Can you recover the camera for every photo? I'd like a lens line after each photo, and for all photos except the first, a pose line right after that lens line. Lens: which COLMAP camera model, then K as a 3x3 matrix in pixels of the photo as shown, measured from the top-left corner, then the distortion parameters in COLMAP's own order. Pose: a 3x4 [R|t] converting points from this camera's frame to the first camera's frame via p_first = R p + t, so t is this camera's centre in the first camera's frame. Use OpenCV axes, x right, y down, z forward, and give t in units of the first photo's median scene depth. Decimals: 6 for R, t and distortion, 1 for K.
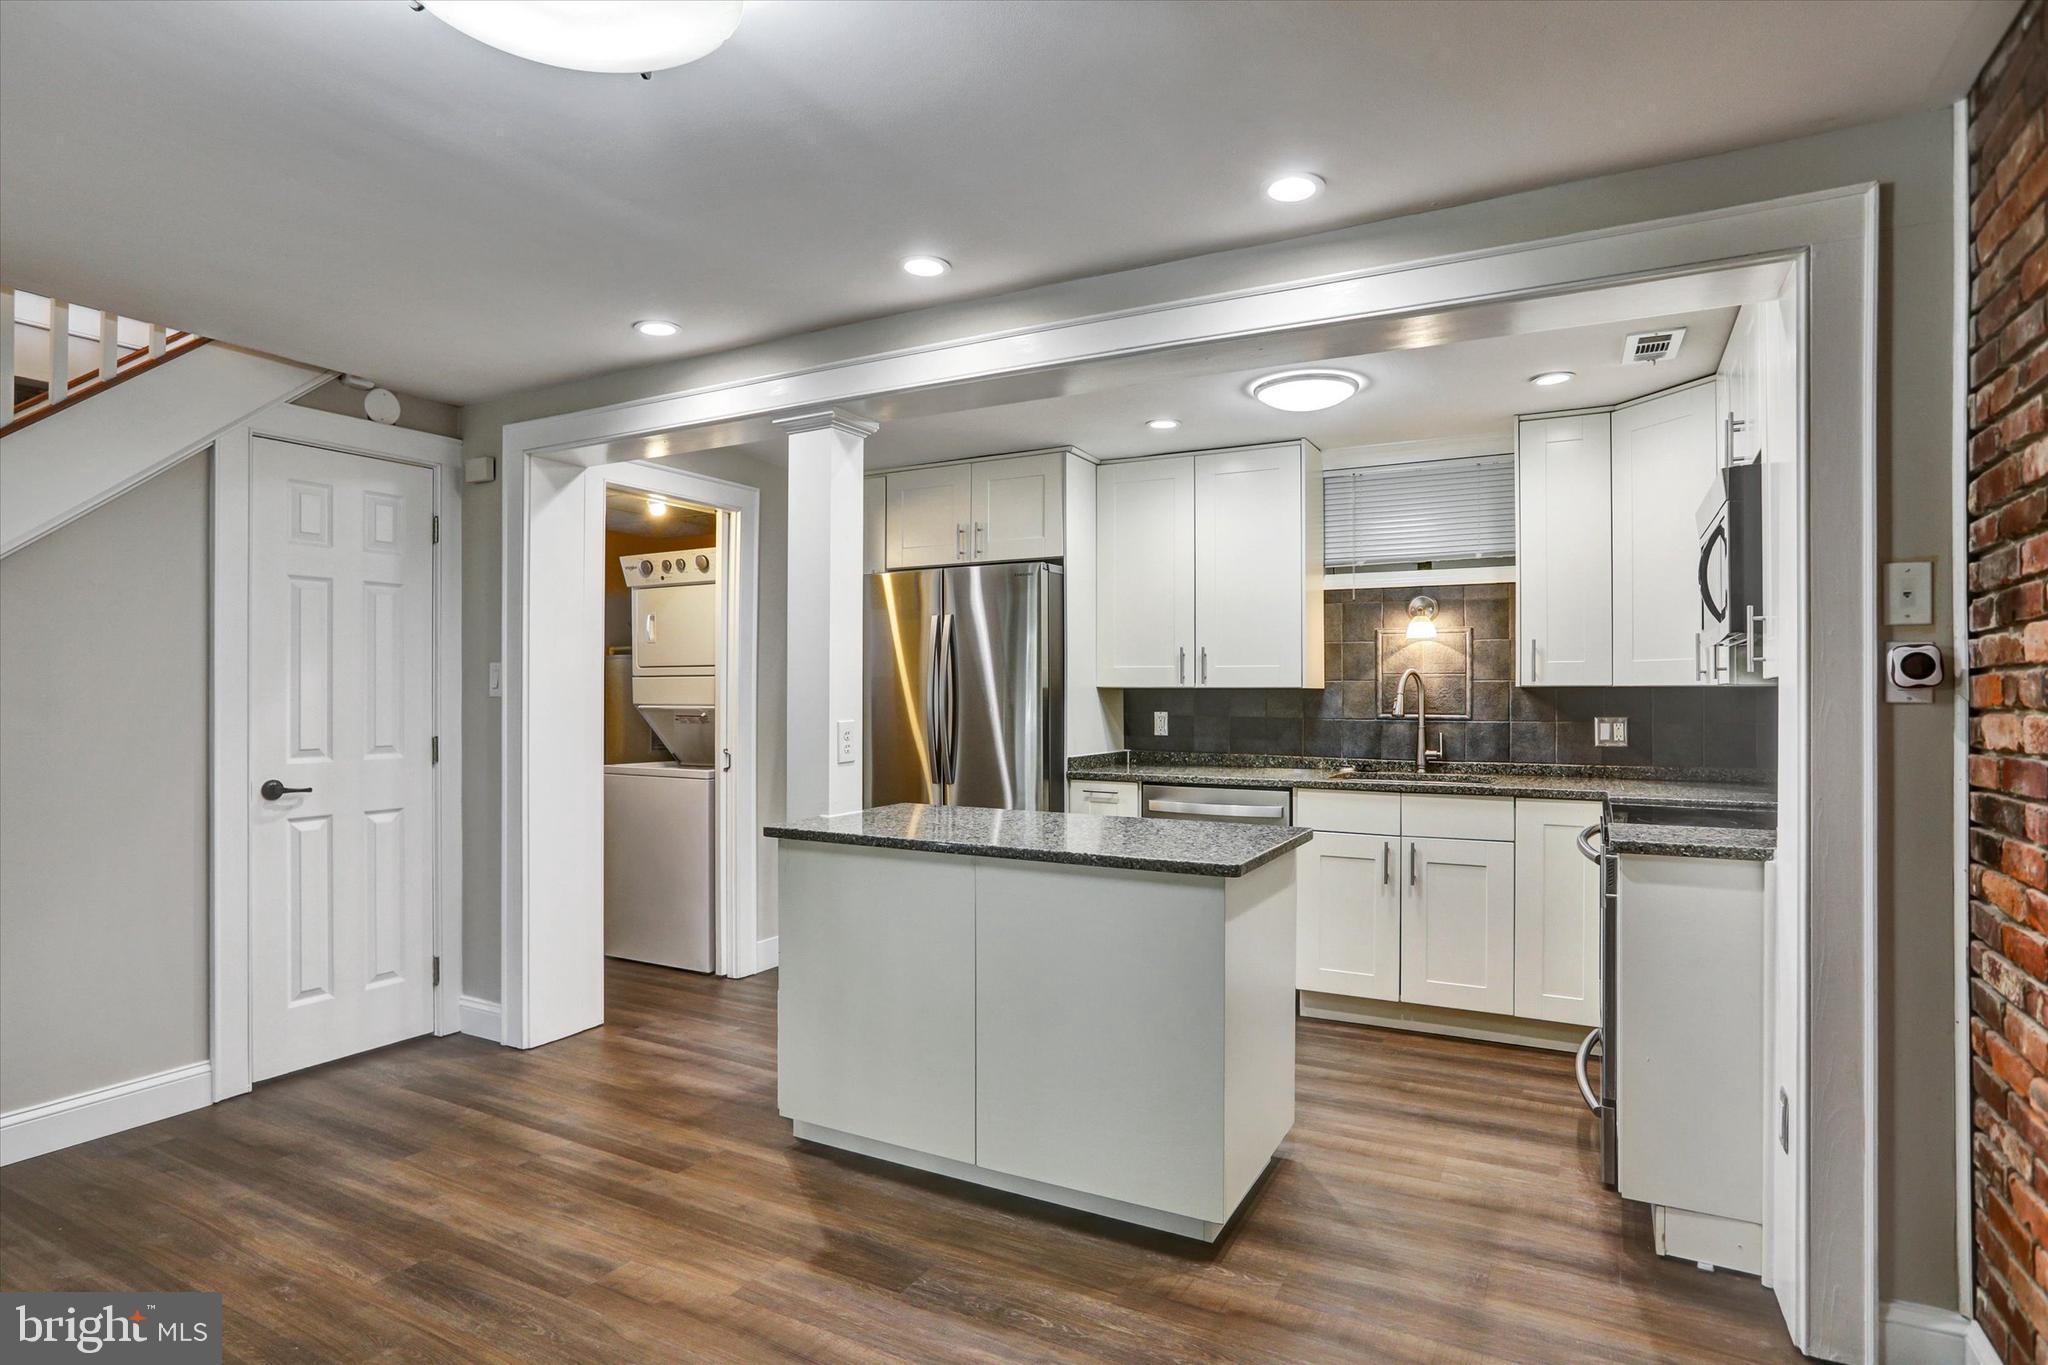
lens RADIAL K [[1093.7, 0, 995.4], [0, 1093.7, 689.5], [0, 0, 1]] dist [-0.000639, -0.000058]
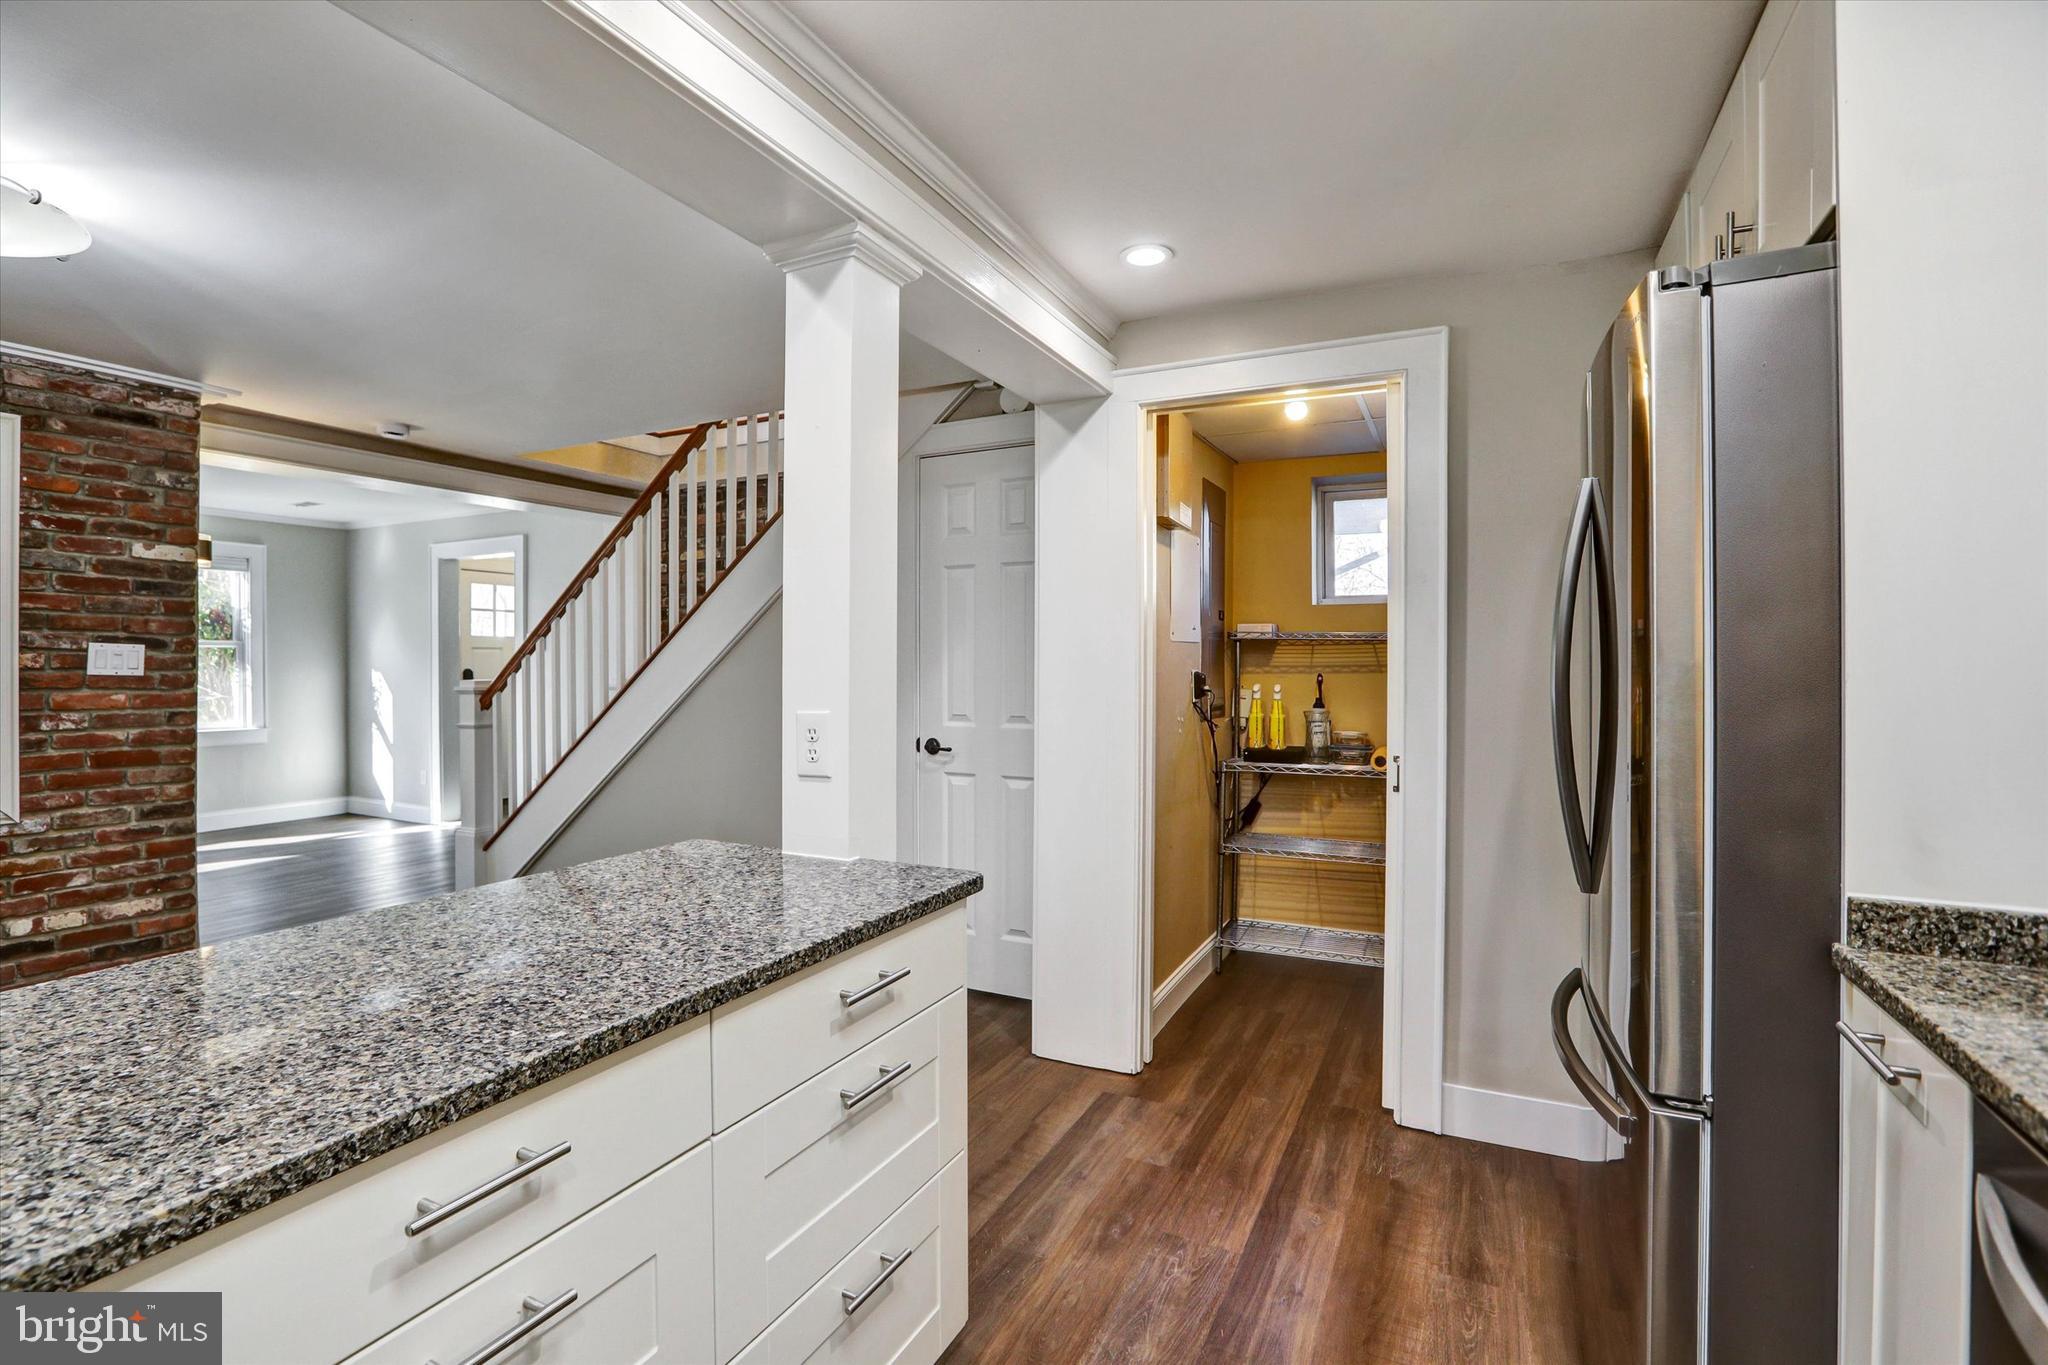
lens RADIAL K [[955.9, 0, 1009.1], [0, 955.9, 675.1], [0, 0, 1]] dist [-0.042852, 0.016543]
pose [[0.049806, 0.010361, -0.998705, 0.396977], [-0.000502, 0.999946, 0.010348, 0.001863], [0.998759, -0.000014, 0.049809, 1.022844]]
